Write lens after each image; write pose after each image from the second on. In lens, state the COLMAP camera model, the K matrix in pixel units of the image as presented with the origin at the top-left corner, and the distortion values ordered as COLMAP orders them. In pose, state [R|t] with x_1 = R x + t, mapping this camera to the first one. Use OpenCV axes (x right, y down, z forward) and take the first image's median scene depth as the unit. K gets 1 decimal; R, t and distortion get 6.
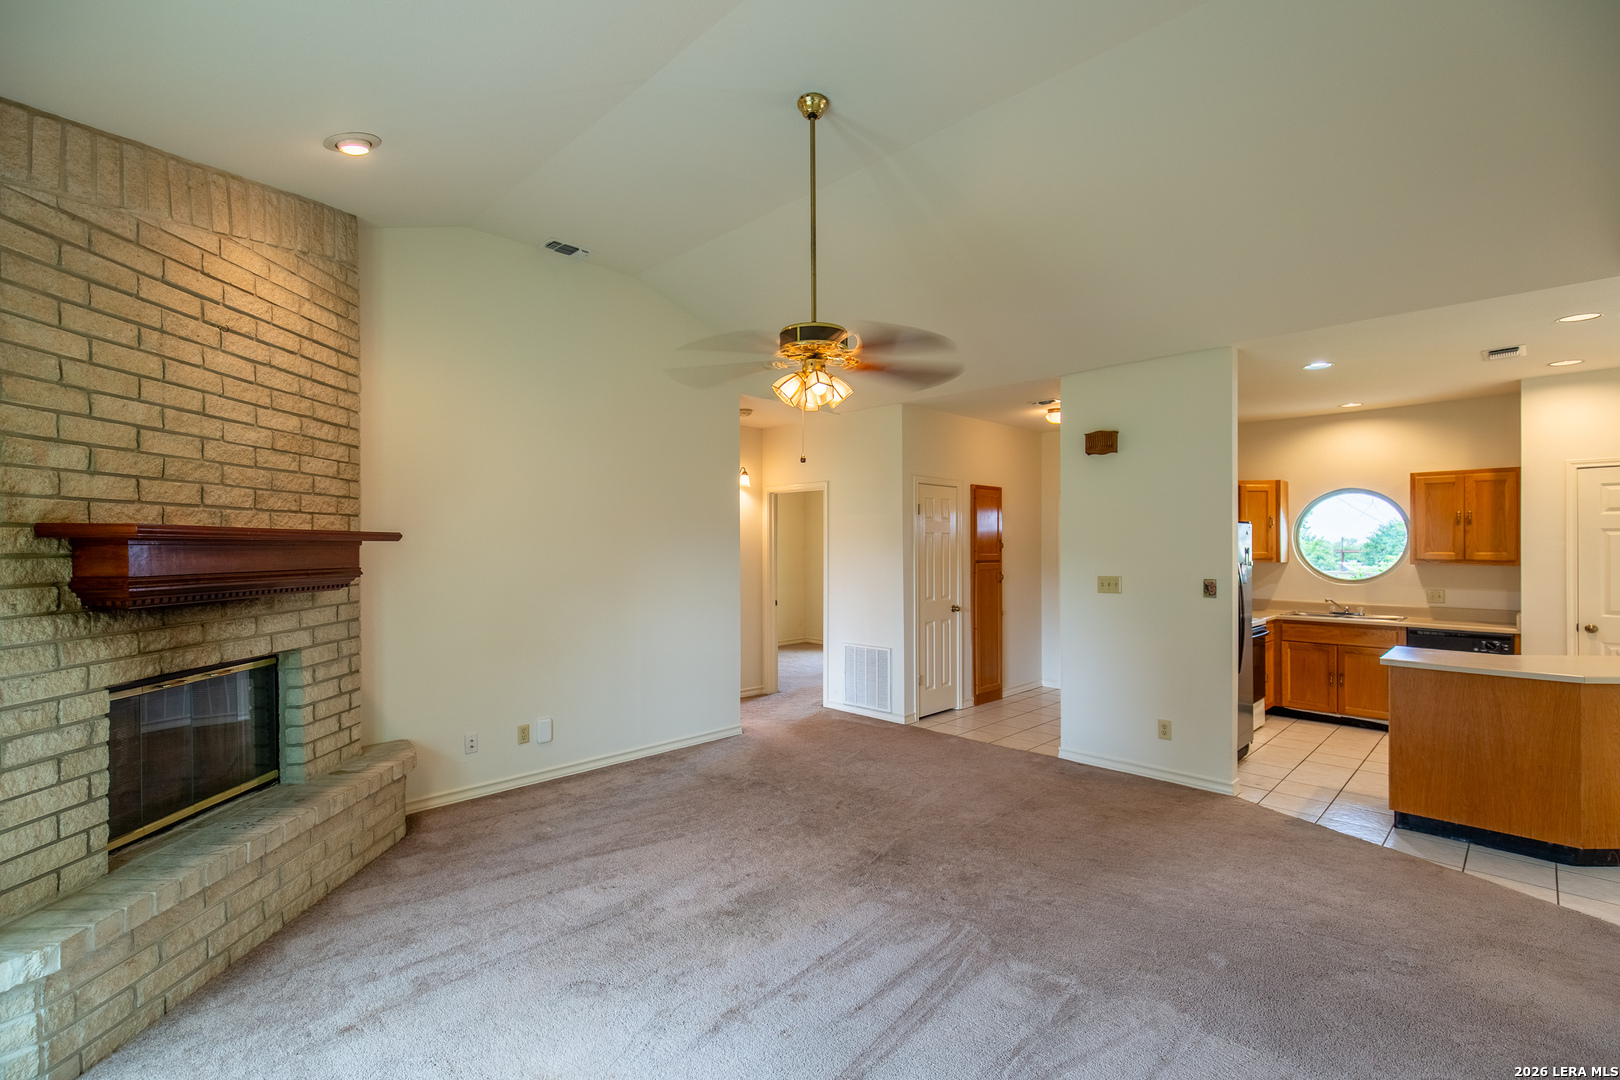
lens RADIAL K [[750.5, 0, 793.7], [0, 750.5, 541.2], [0, 0, 1]] dist [0.010573, -0.003178]
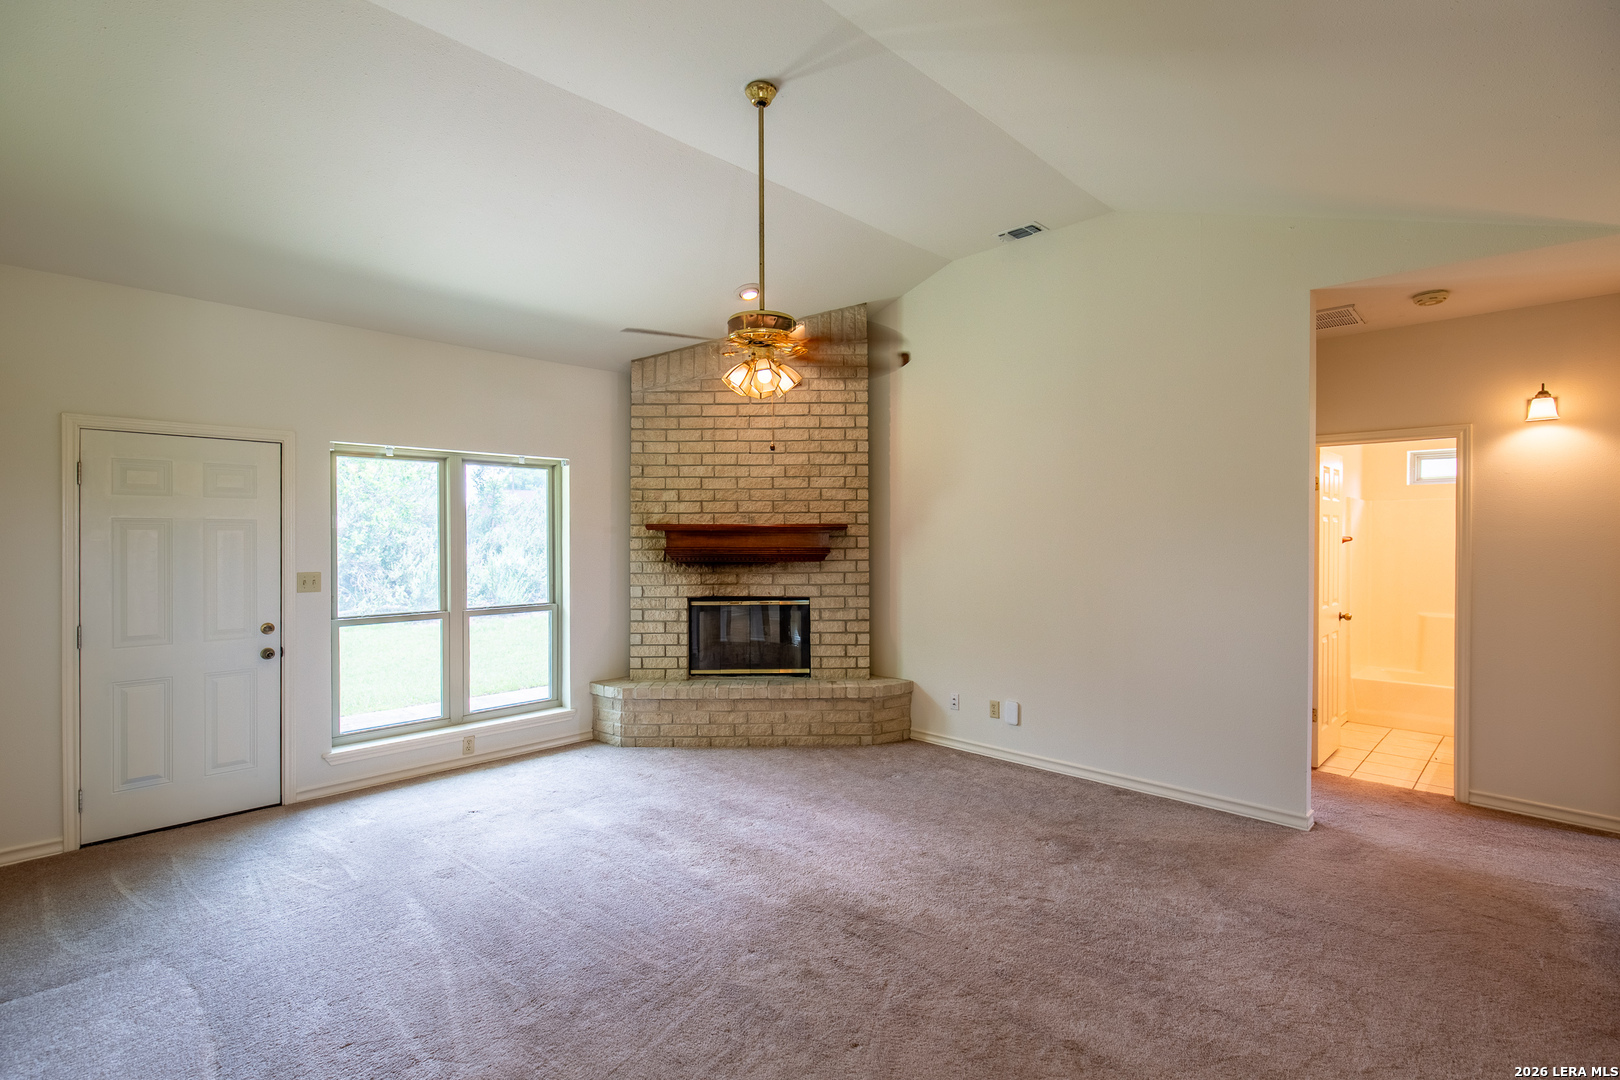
lens RADIAL K [[750.5, 0, 800.2], [0, 750.5, 541.7], [0, 0, 1]] dist [0.010573, -0.003178]
pose [[-0.000768, 0.008758, -0.999961, 0.917952], [0.007019, 0.999937, 0.008753, 0.009526], [0.999975, -0.007012, -0.000830, 0.940246]]
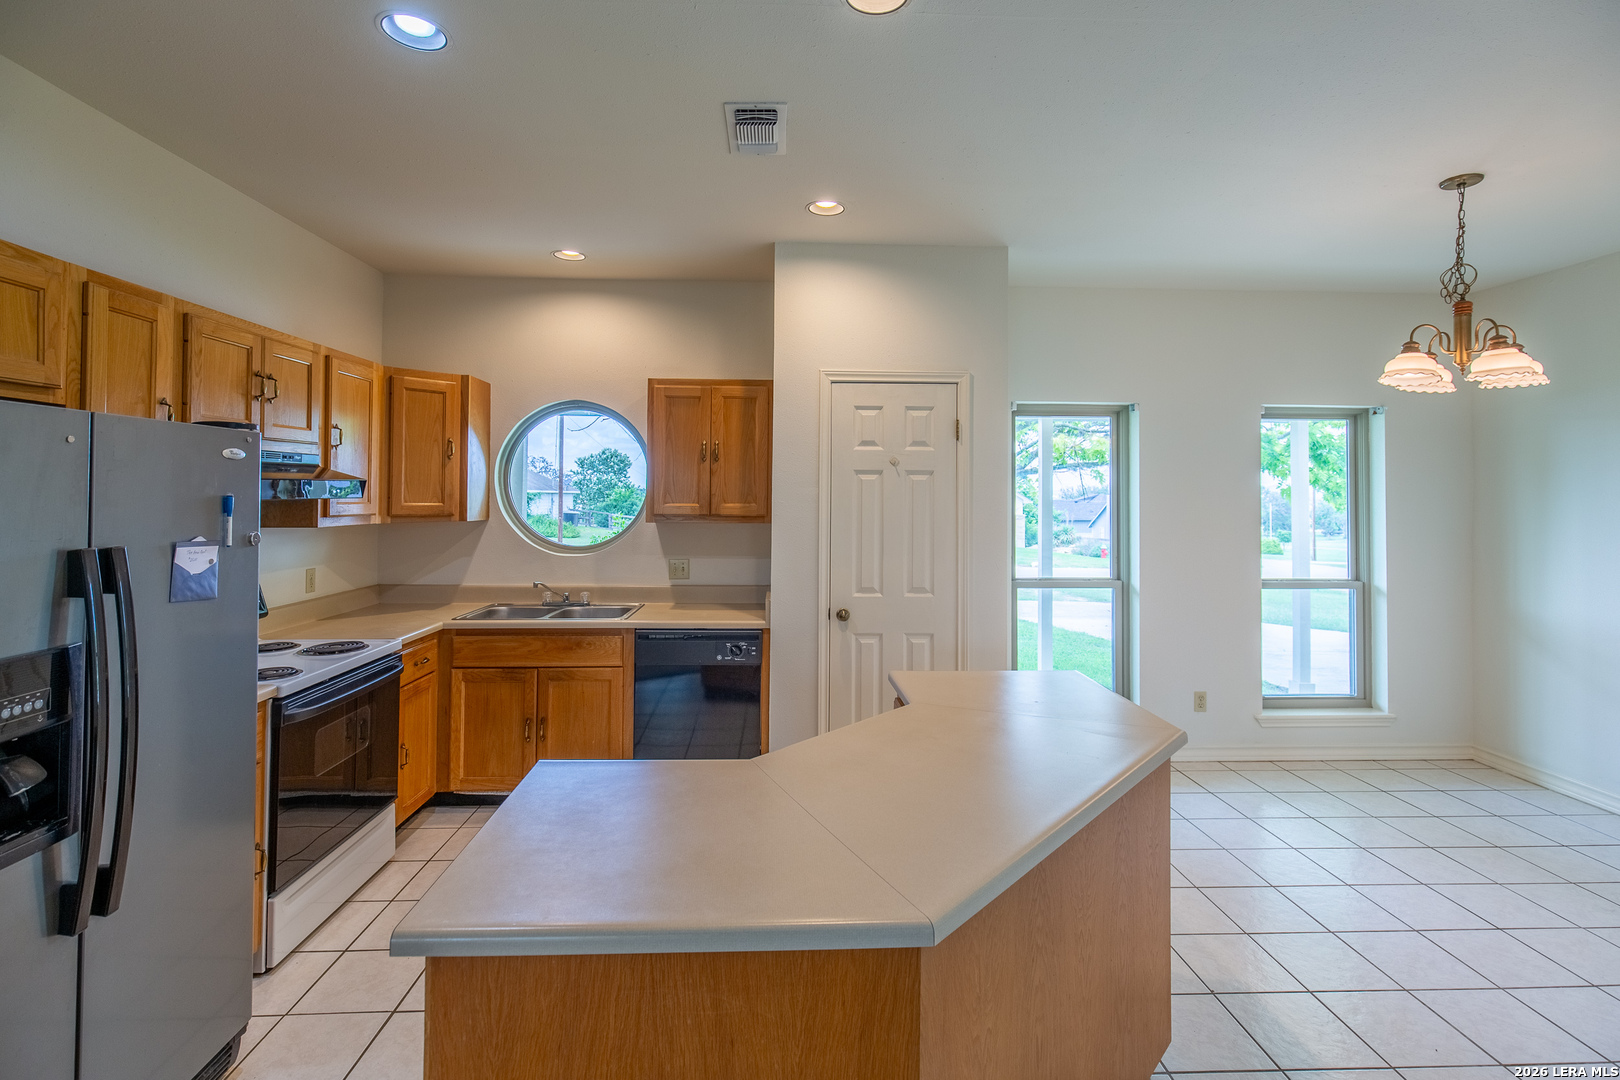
lens RADIAL K [[750.5, 0, 807.4], [0, 750.5, 484.3], [0, 0, 1]] dist [0.010573, -0.003178]
pose [[0.678339, 0.016229, 0.734569, 0.763590], [-0.012702, 0.999866, -0.010360, 0.005471], [-0.734639, -0.002303, 0.678454, 0.811093]]
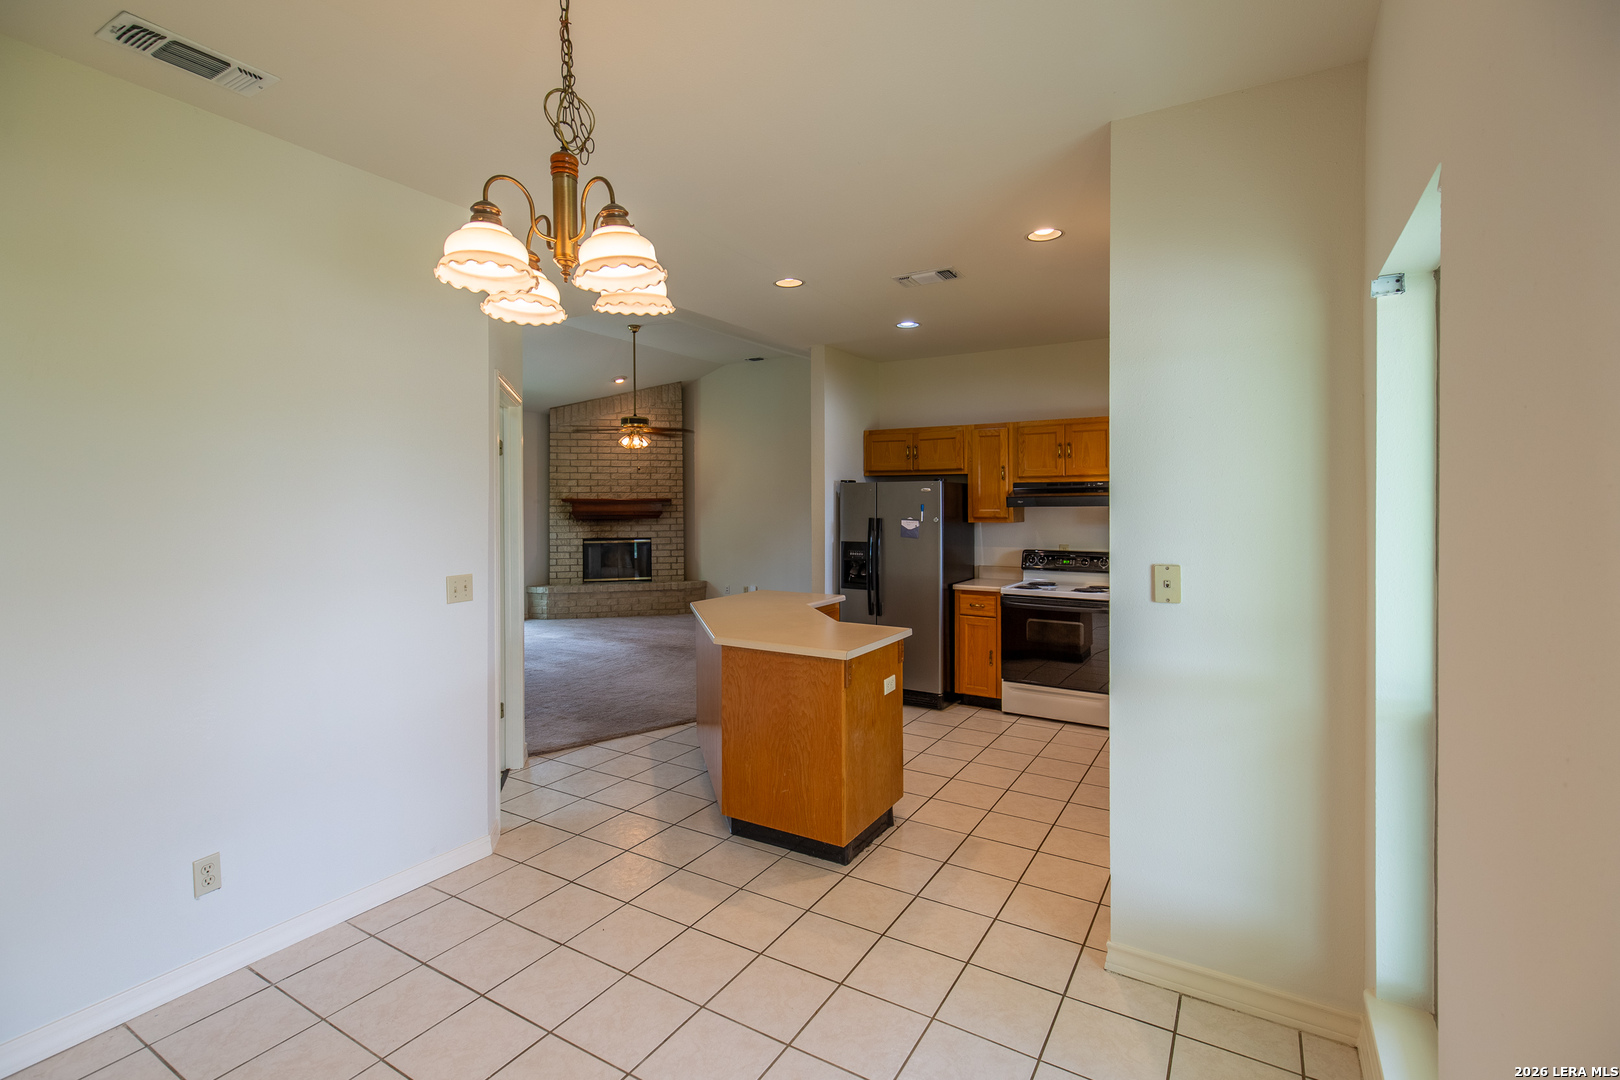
lens RADIAL K [[750.5, 0, 789.2], [0, 750.5, 513.0], [0, 0, 1]] dist [0.010573, -0.003178]
pose [[0.208798, 0.011509, -0.977891, 2.297294], [0.008193, 0.999875, 0.013517, 0.007536], [0.977924, -0.010834, 0.208678, 0.875588]]
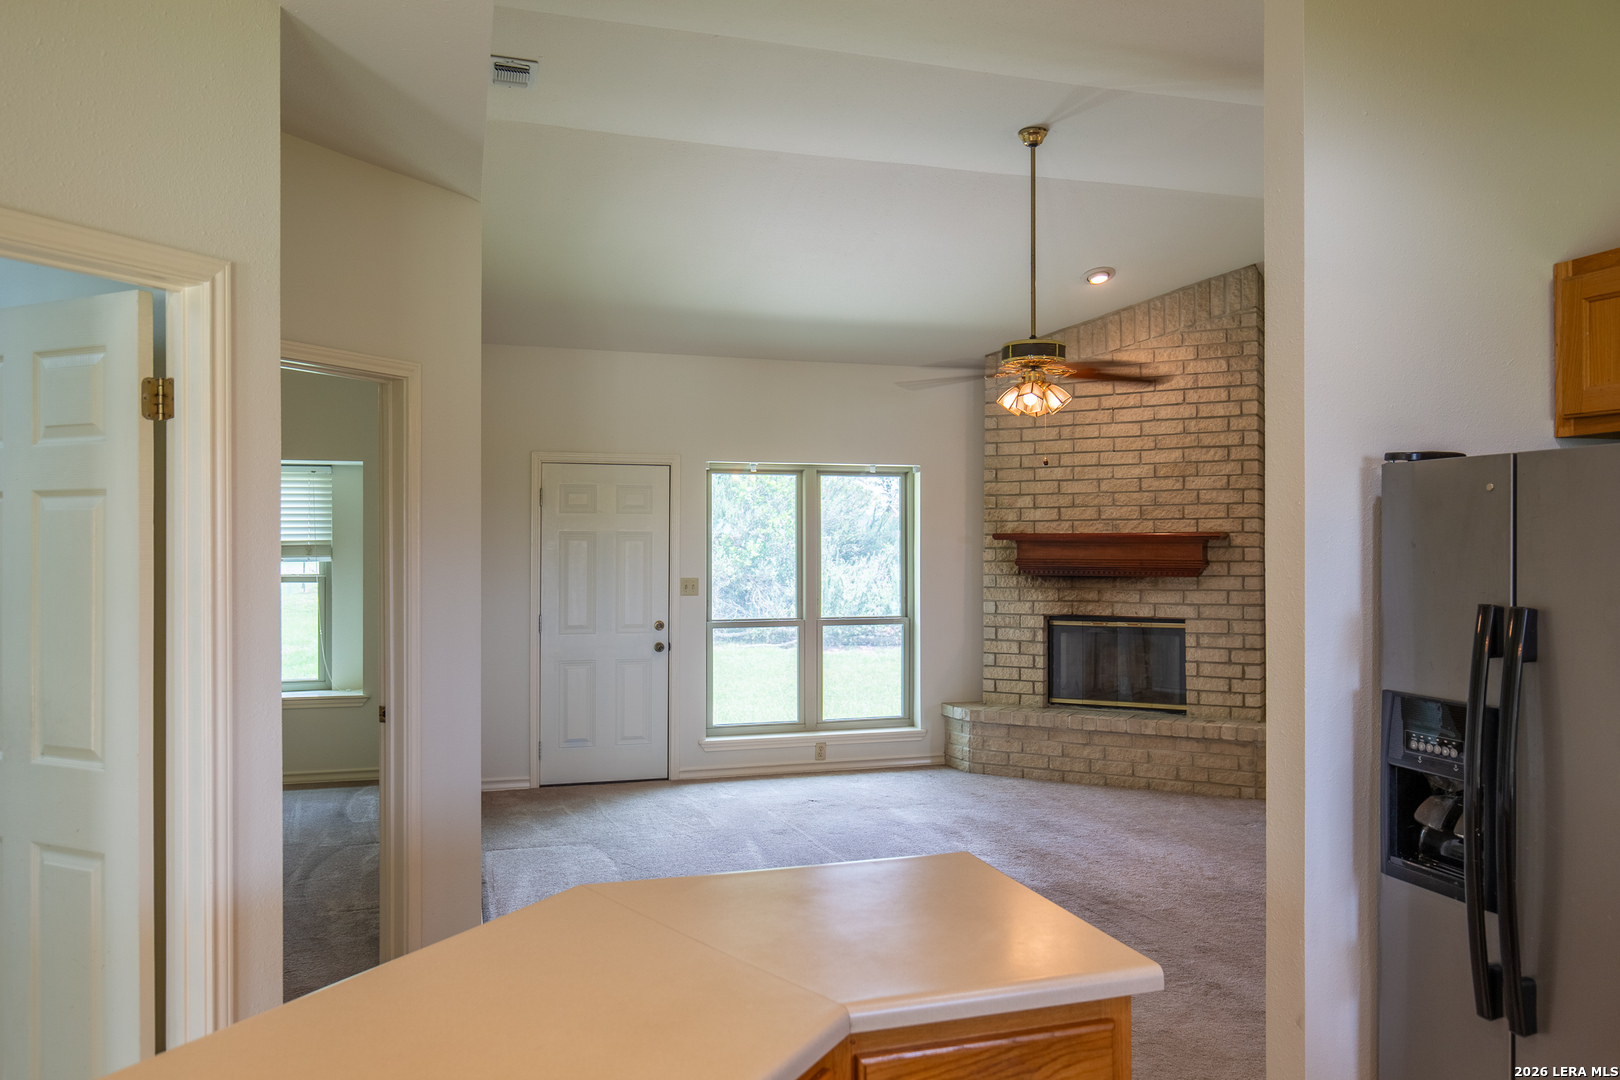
lens RADIAL K [[1160.6, 0, 800.1], [0, 1160.6, 535.6], [0, 0, 1]] dist [0.016943, -0.006701]
pose [[-0.484210, -0.007350, -0.874921, 1.463437], [0.005431, 0.999920, -0.011406, 0.011804], [0.874935, -0.010274, -0.484132, 1.352054]]
